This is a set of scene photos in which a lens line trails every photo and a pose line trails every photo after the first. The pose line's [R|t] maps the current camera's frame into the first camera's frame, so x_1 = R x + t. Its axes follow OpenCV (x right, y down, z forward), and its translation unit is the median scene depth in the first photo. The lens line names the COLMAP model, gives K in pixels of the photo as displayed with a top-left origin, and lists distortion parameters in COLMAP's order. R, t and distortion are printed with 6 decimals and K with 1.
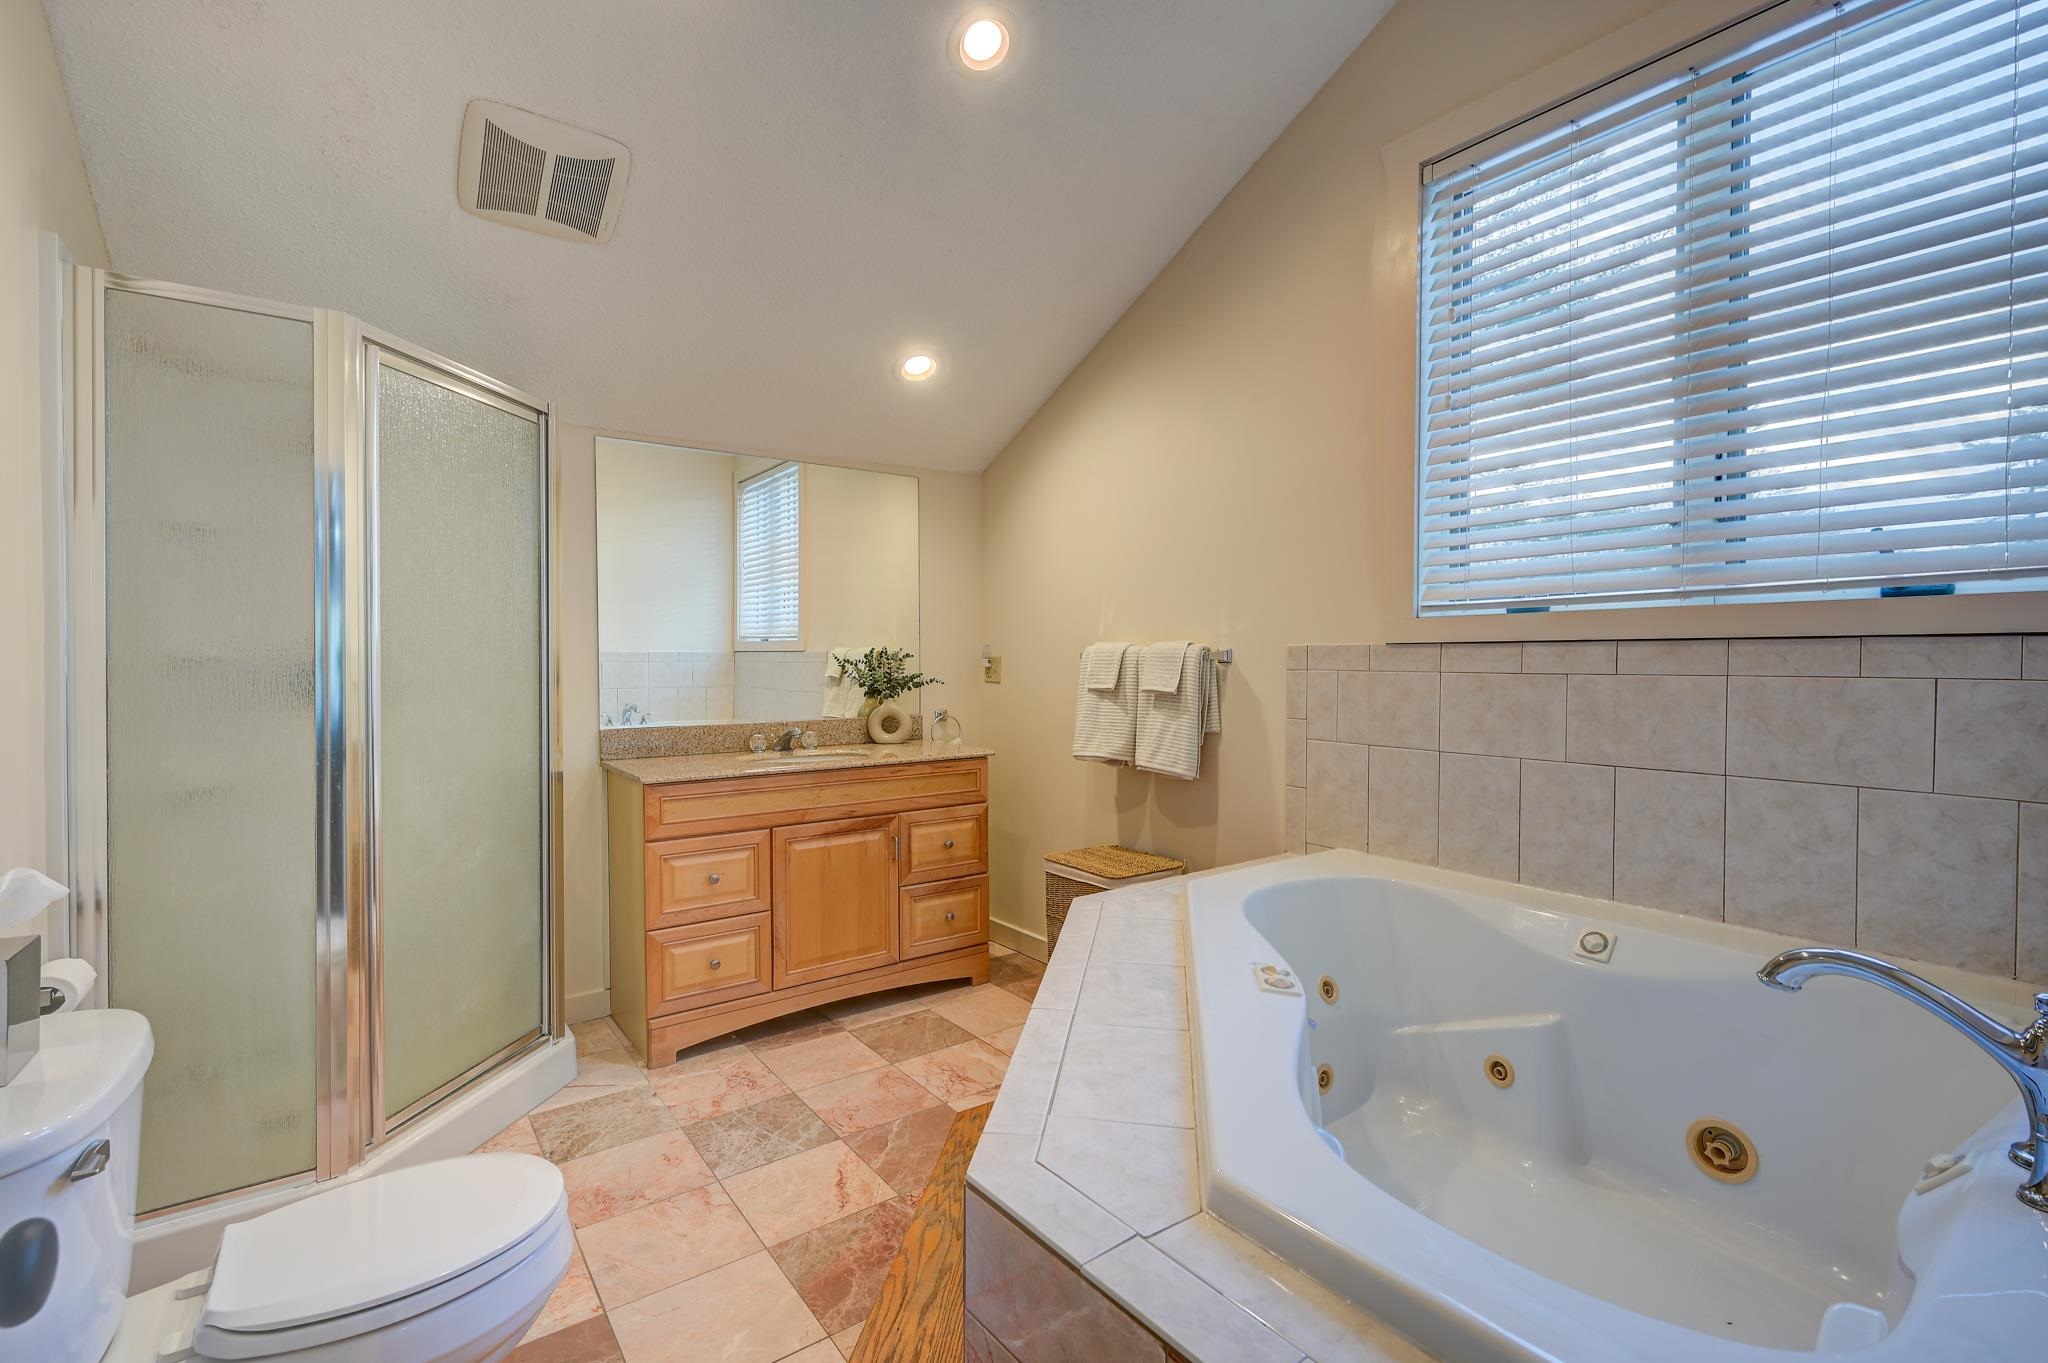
lens RADIAL K [[914.4, 0, 1027.4], [0, 914.4, 674.7], [0, 0, 1]] dist [-0.000683, 0.000285]
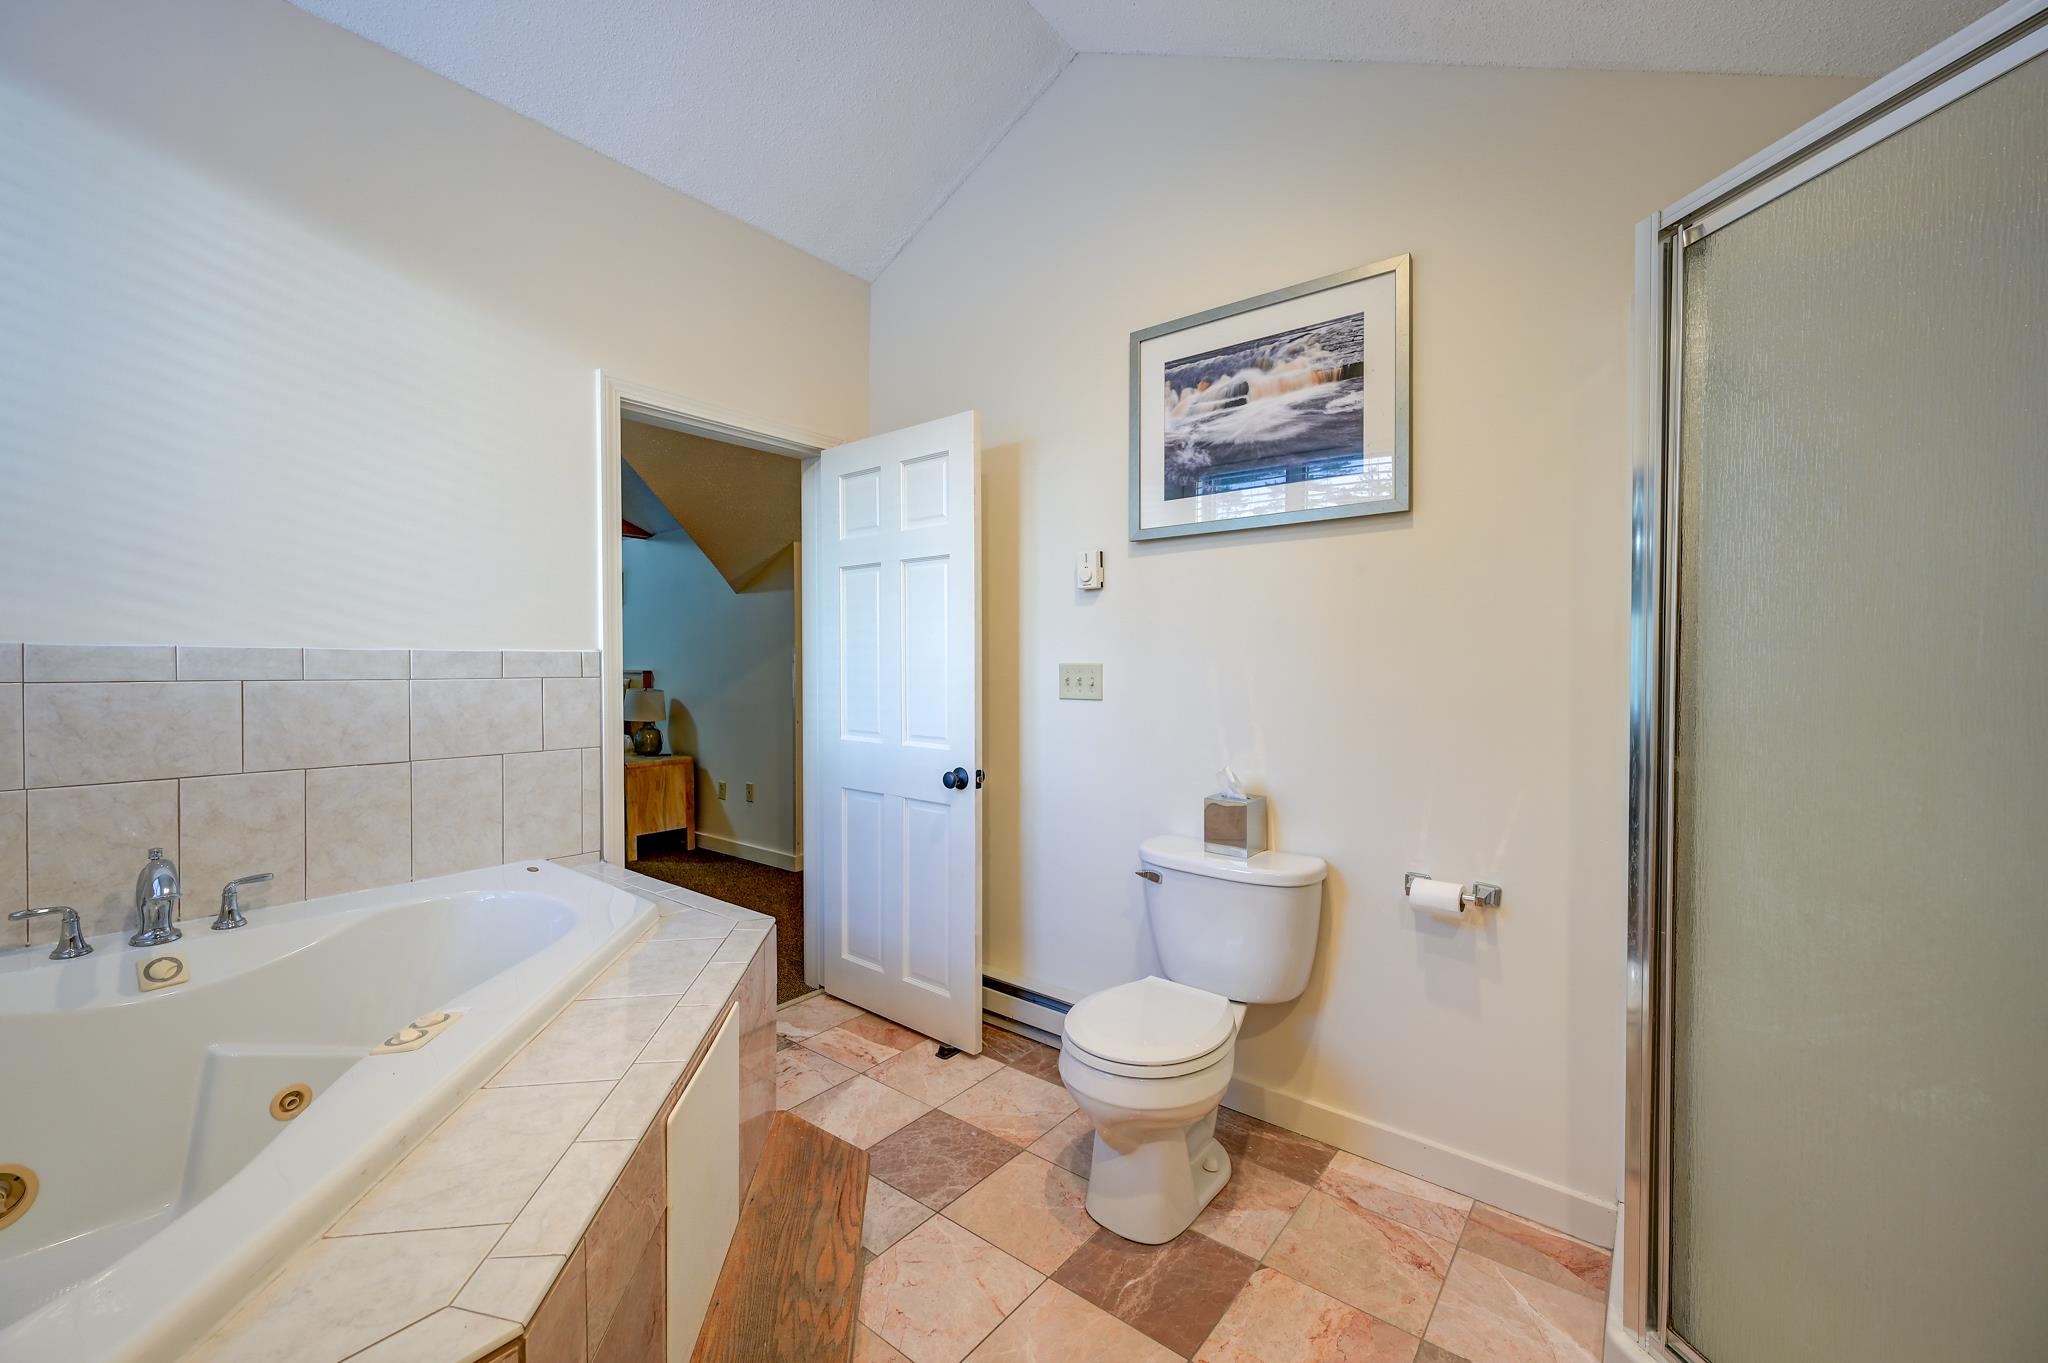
lens RADIAL K [[802.9, 0, 1029.7], [0, 802.9, 680.2], [0, 0, 1]] dist [0.000380, 0.000028]
pose [[-0.961989, 0.004256, -0.273055, -0.076555], [-0.003067, 0.999647, 0.026386, -0.028515], [0.273071, 0.026221, -0.961637, 1.713403]]
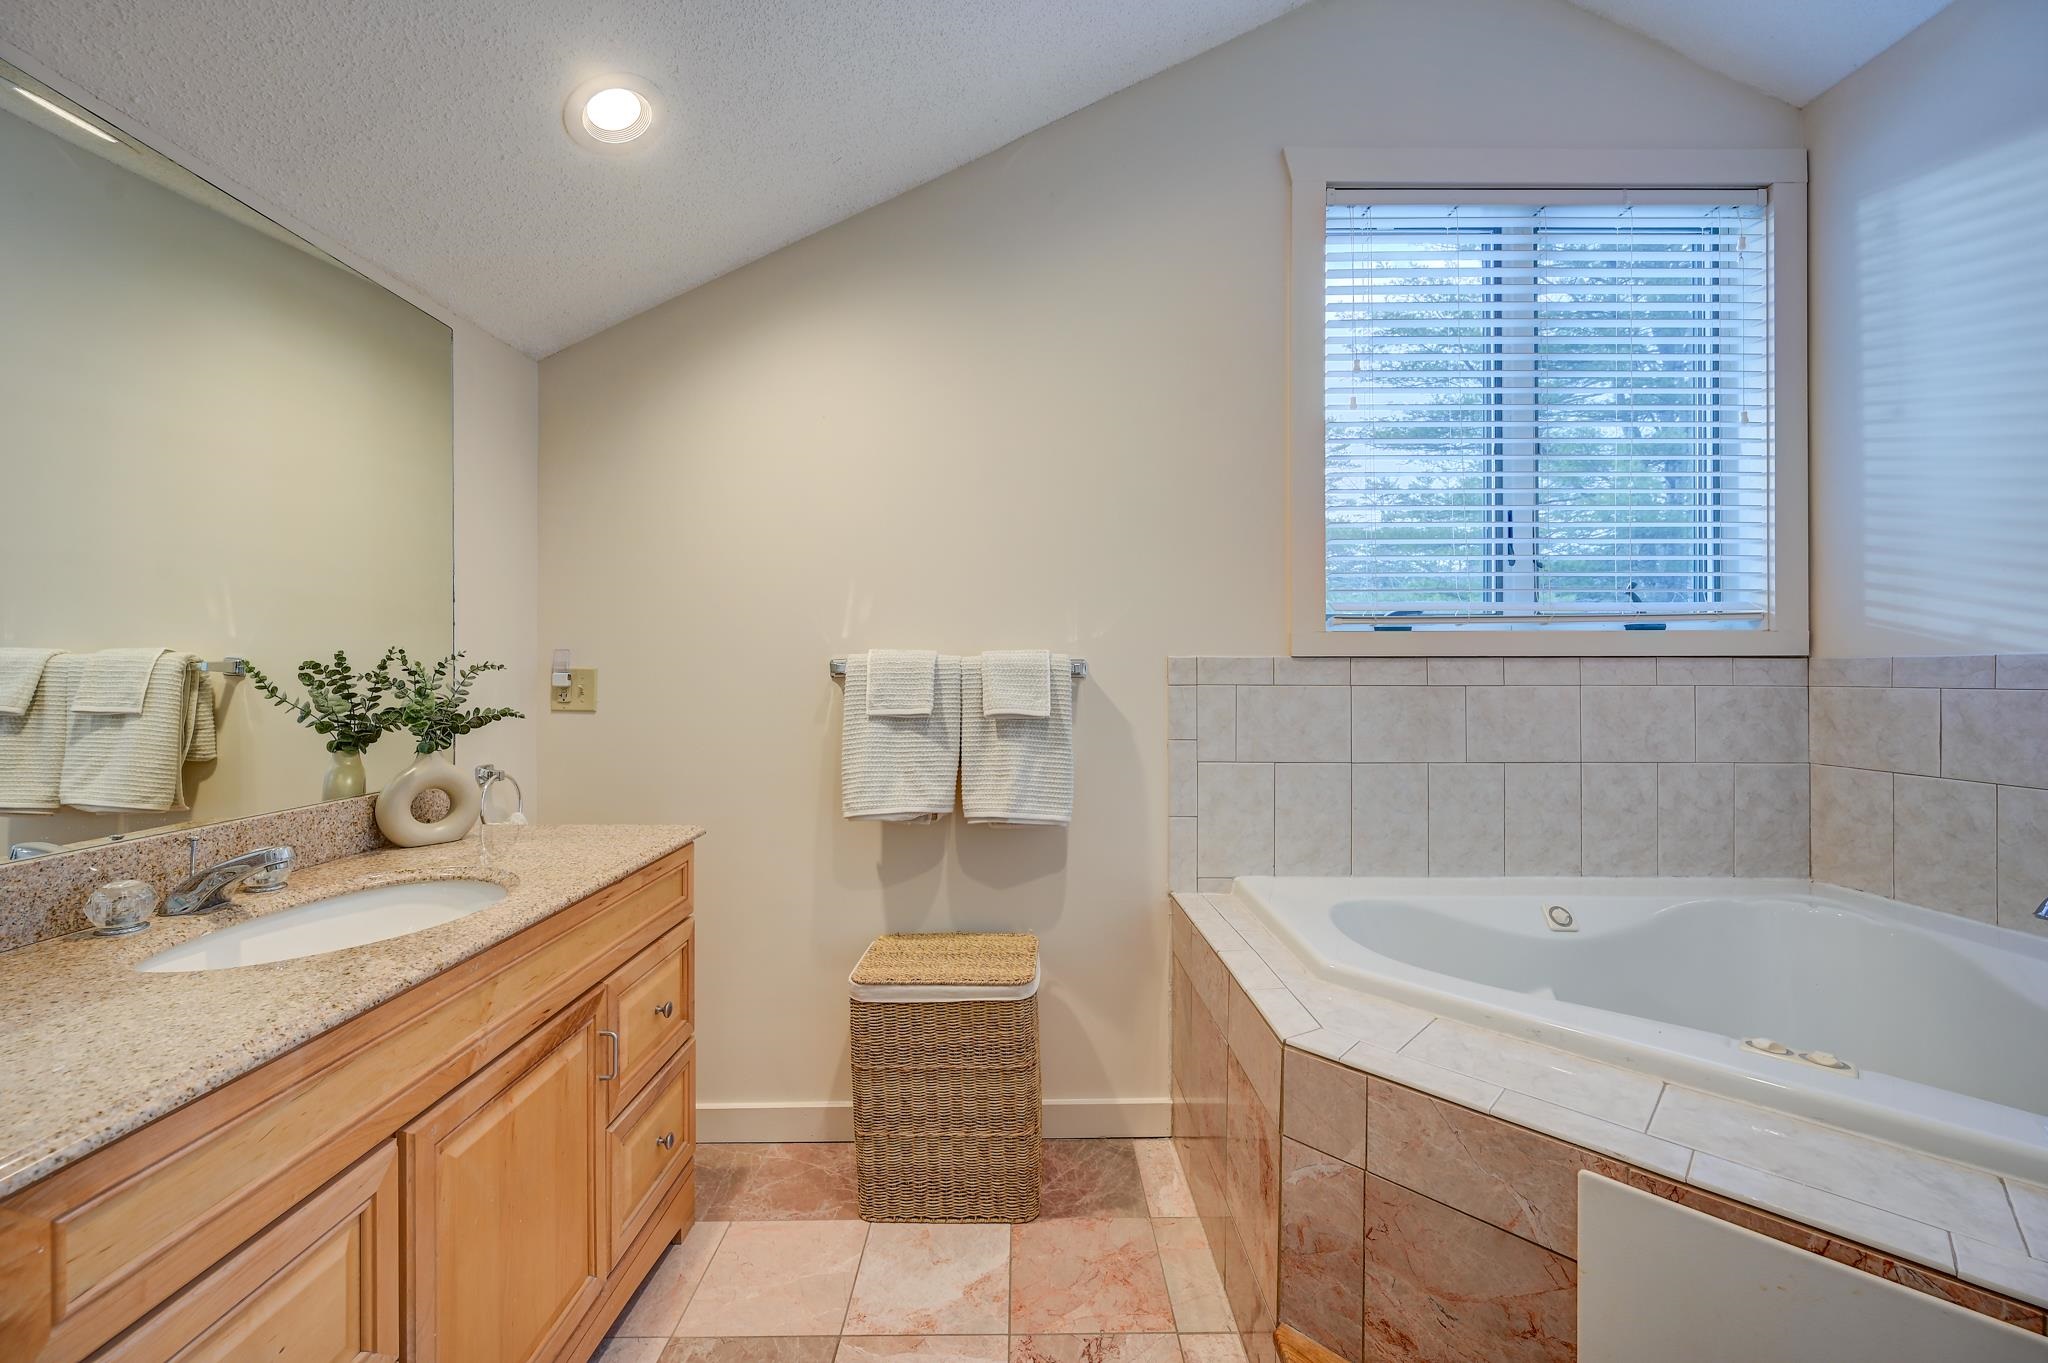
lens RADIAL K [[802.9, 0, 1029.7], [0, 802.9, 680.2], [0, 0, 1]] dist [0.000380, 0.000028]
pose [[0.590953, -0.003823, 0.806697, -0.458184], [0.014458, 0.999878, -0.005853, -0.008136], [-0.806576, 0.015122, 0.590937, 0.714429]]
